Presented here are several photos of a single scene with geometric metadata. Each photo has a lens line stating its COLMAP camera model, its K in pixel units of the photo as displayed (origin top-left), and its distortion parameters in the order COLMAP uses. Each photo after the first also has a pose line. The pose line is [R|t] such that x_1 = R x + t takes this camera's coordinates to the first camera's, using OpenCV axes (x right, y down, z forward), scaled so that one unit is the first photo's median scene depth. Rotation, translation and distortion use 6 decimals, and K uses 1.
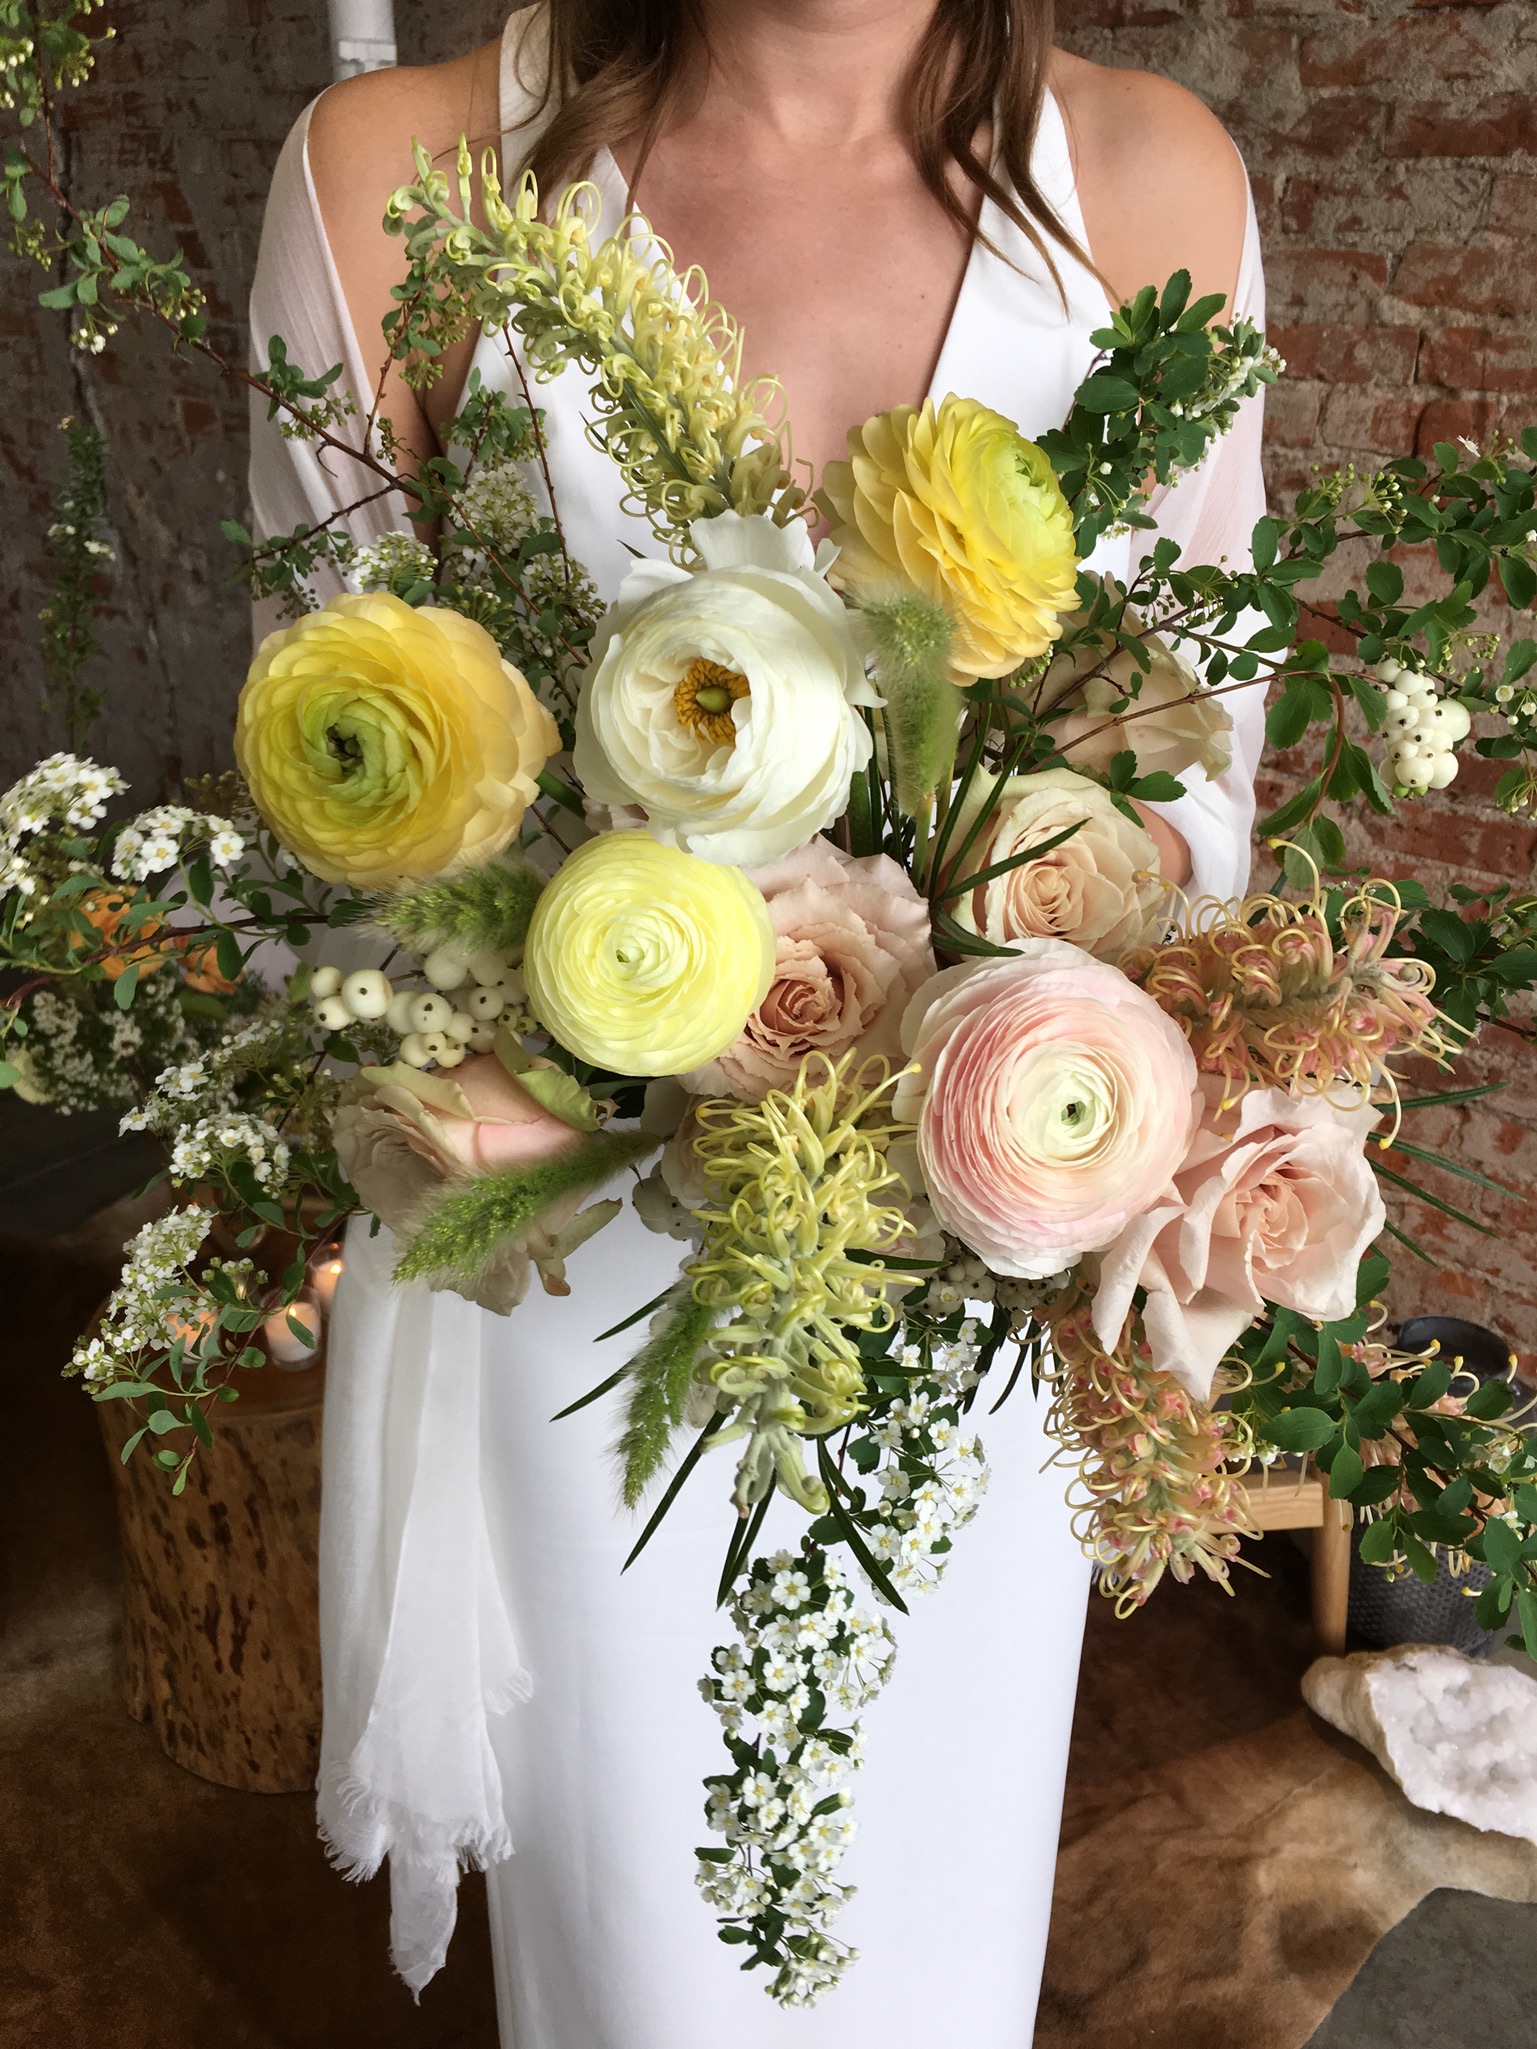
lens RADIAL K [[1755.5, 0, 769.3], [0, 1755.5, 1038.7], [0, 0, 1]] dist [-0.009570, -0.033981]
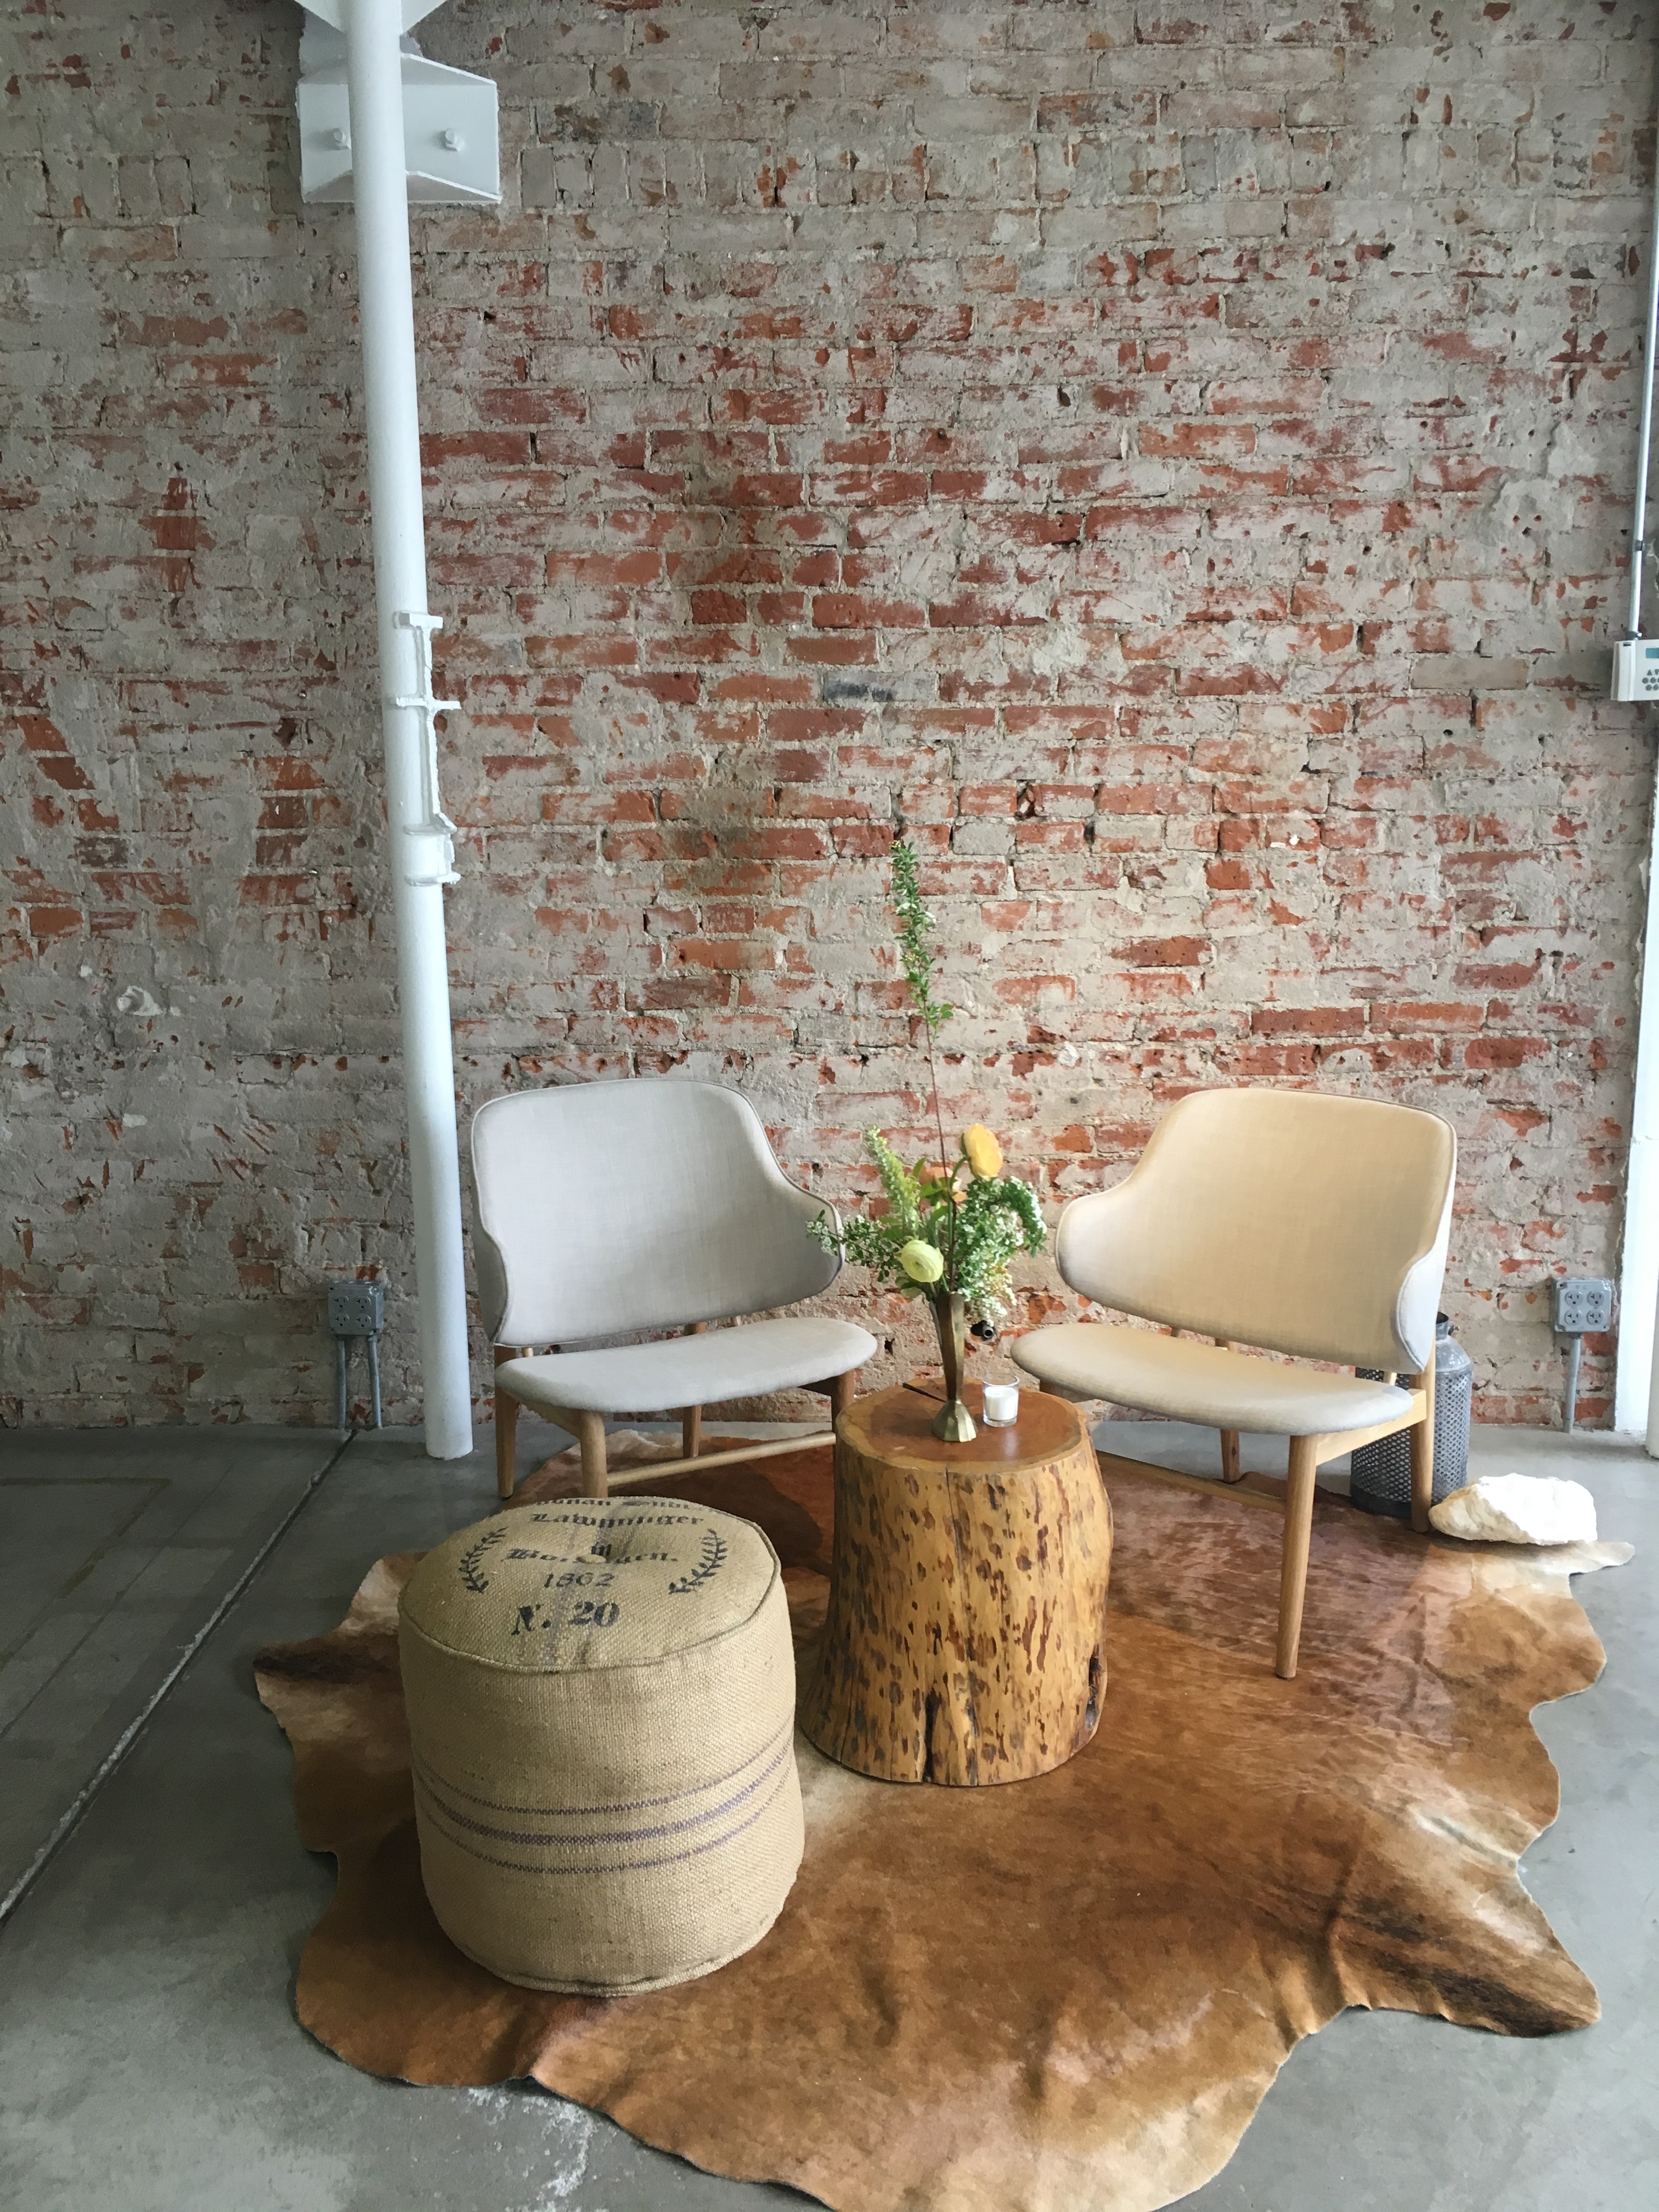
lens RADIAL K [[1895.1, 0, 823.6], [0, 1895.1, 1099.3], [0, 0, 1]] dist [-0.009570, -0.033981]
pose [[0.787559, -0.127250, 0.602958, -1.175053], [0.276691, 0.947294, -0.161482, 0.110178], [-0.550630, 0.294009, 0.781258, -0.218511]]
